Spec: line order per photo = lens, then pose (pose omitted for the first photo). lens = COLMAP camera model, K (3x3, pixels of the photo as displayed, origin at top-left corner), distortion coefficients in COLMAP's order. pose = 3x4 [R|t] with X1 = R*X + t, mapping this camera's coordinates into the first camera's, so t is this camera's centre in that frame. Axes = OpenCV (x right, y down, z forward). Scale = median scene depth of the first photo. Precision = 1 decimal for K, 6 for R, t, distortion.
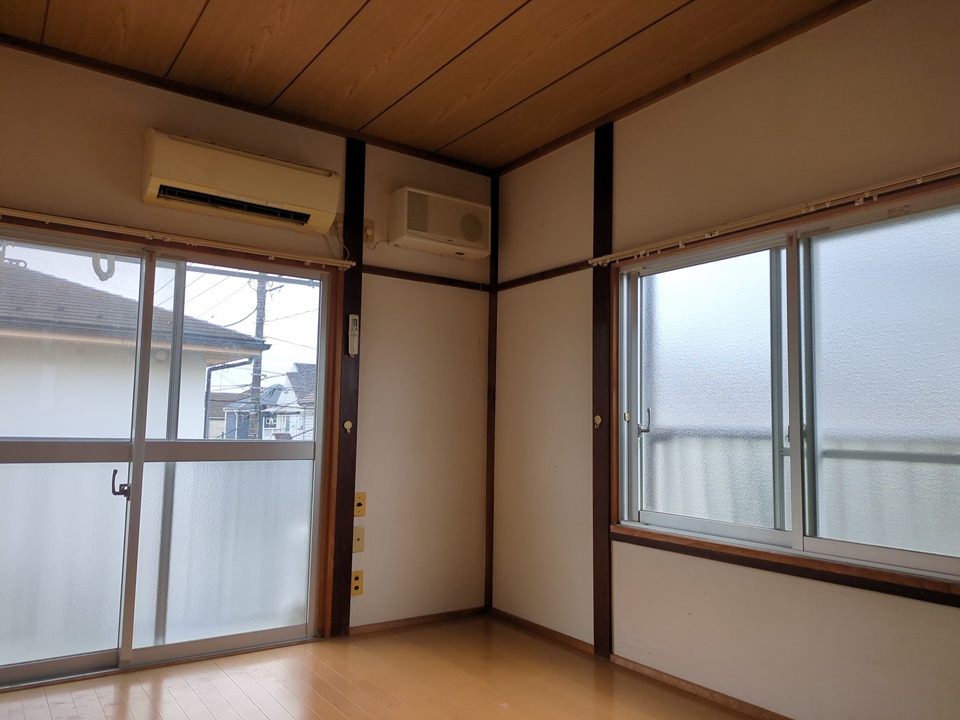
lens RADIAL K [[701.4, 0, 456.4], [0, 701.4, 359.1], [0, 0, 1]] dist [0.050575, -0.055684]
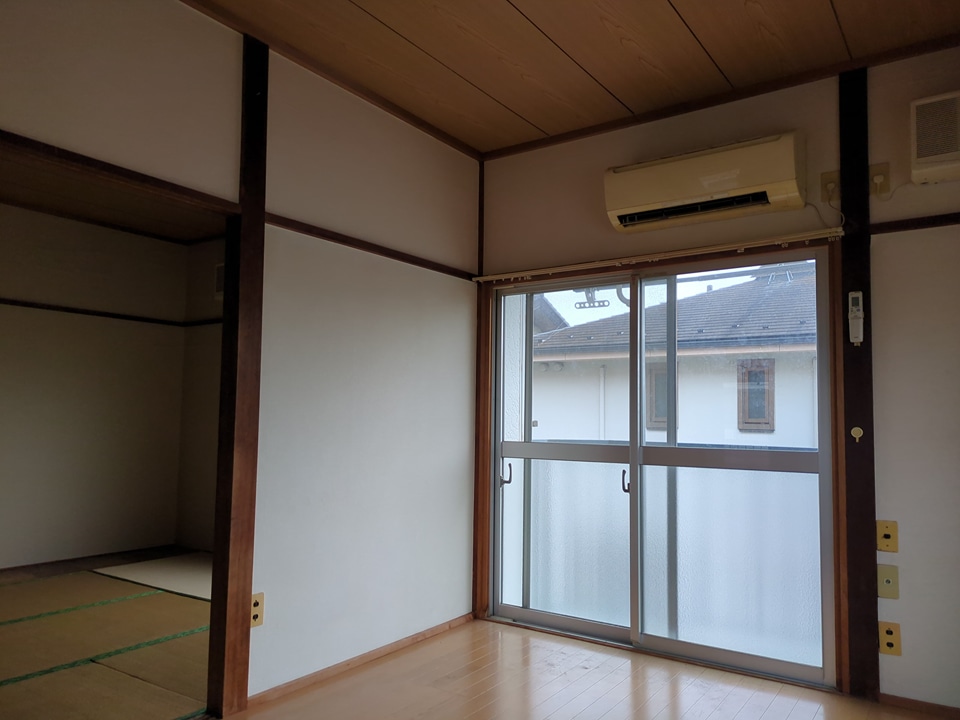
lens RADIAL K [[716.1, 0, 480.0], [0, 716.1, 360.0], [0, 0, 1]] dist [0.056174, -0.067520]
pose [[0.356443, -0.092428, -0.929734, 0.515778], [0.085920, 0.994121, -0.065889, 0.034394], [0.930358, -0.056397, 0.362289, 0.356789]]
